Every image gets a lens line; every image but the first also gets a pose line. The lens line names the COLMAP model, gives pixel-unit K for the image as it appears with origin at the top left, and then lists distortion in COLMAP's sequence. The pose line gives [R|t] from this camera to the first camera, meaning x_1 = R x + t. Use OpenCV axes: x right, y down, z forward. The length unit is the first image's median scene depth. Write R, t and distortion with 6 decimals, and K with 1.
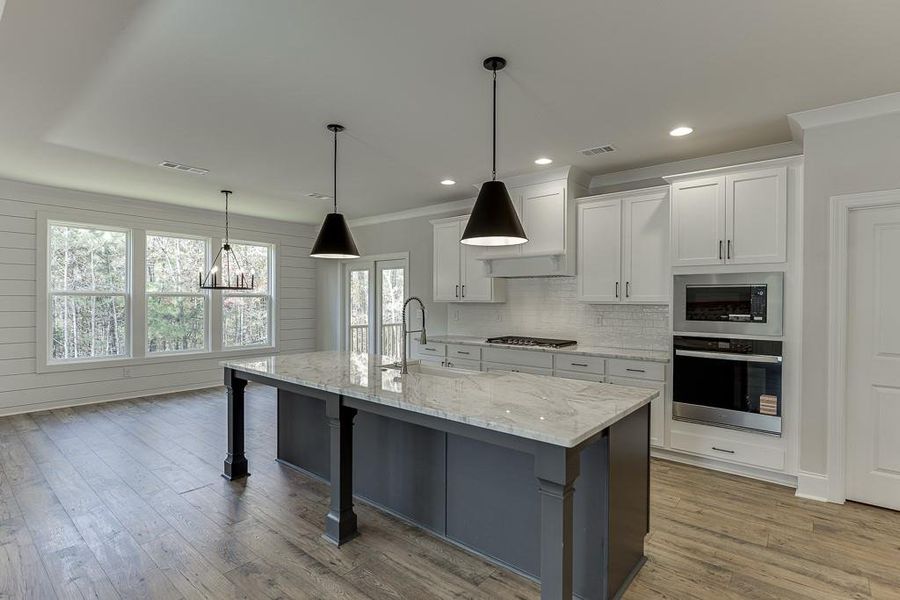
lens RADIAL K [[437.5, 0, 456.9], [0, 437.5, 303.2], [0, 0, 1]] dist [-0.003887, -0.000823]
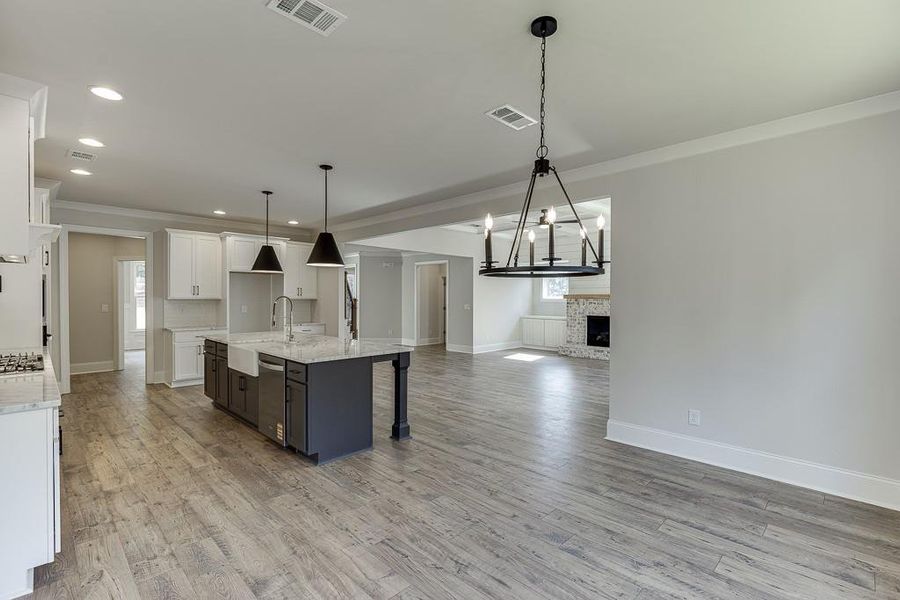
lens RADIAL K [[415.8, 0, 457.3], [0, 415.8, 302.7], [0, 0, 1]] dist [-0.002203, 0.000165]
pose [[-0.996240, -0.008750, 0.086192, -0.726859], [-0.007054, 0.999776, 0.019960, -0.019188], [-0.086347, 0.019277, -0.996079, 2.062158]]
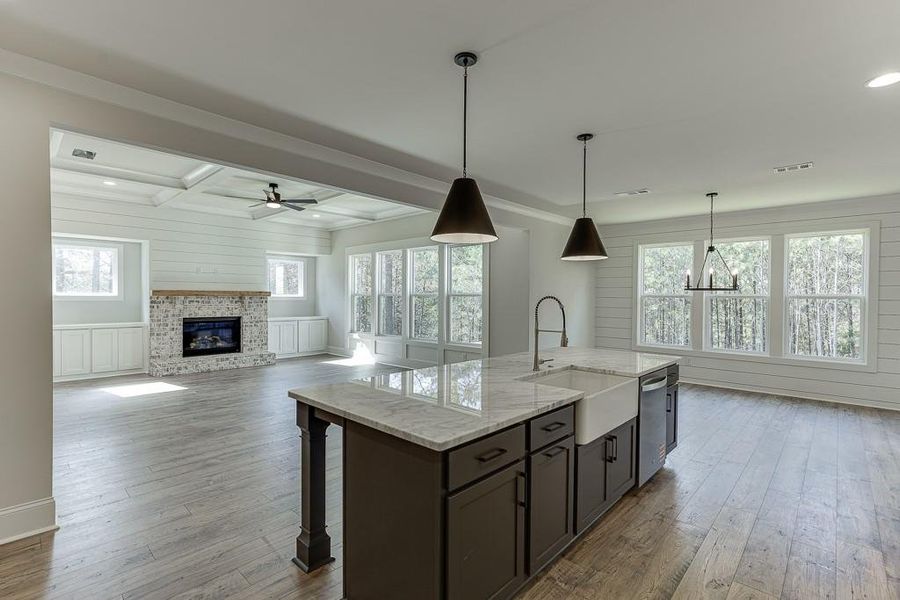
lens RADIAL K [[415.8, 0, 457.3], [0, 415.8, 302.7], [0, 0, 1]] dist [-0.002203, 0.000165]
pose [[-0.055170, 0.008104, -0.998444, 0.695990], [-0.015885, 0.999833, 0.008993, -0.002401], [0.998351, 0.016357, -0.055032, 0.701234]]
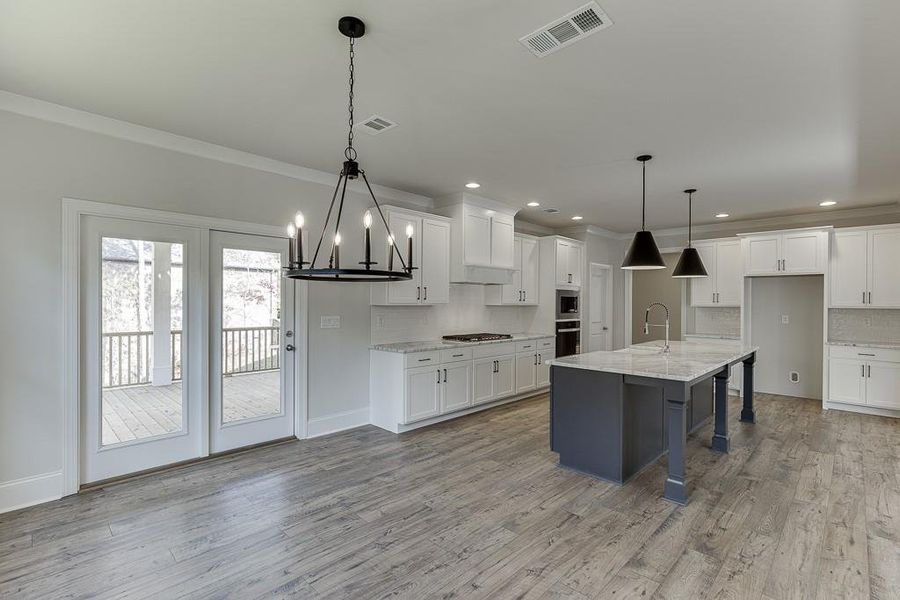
lens RADIAL K [[415.8, 0, 457.3], [0, 415.8, 302.7], [0, 0, 1]] dist [-0.002203, 0.000165]
pose [[0.075053, -0.006898, 0.997156, -1.329379], [0.001511, 0.999976, 0.006804, -0.021219], [-0.997178, 0.000996, 0.075061, 1.317760]]
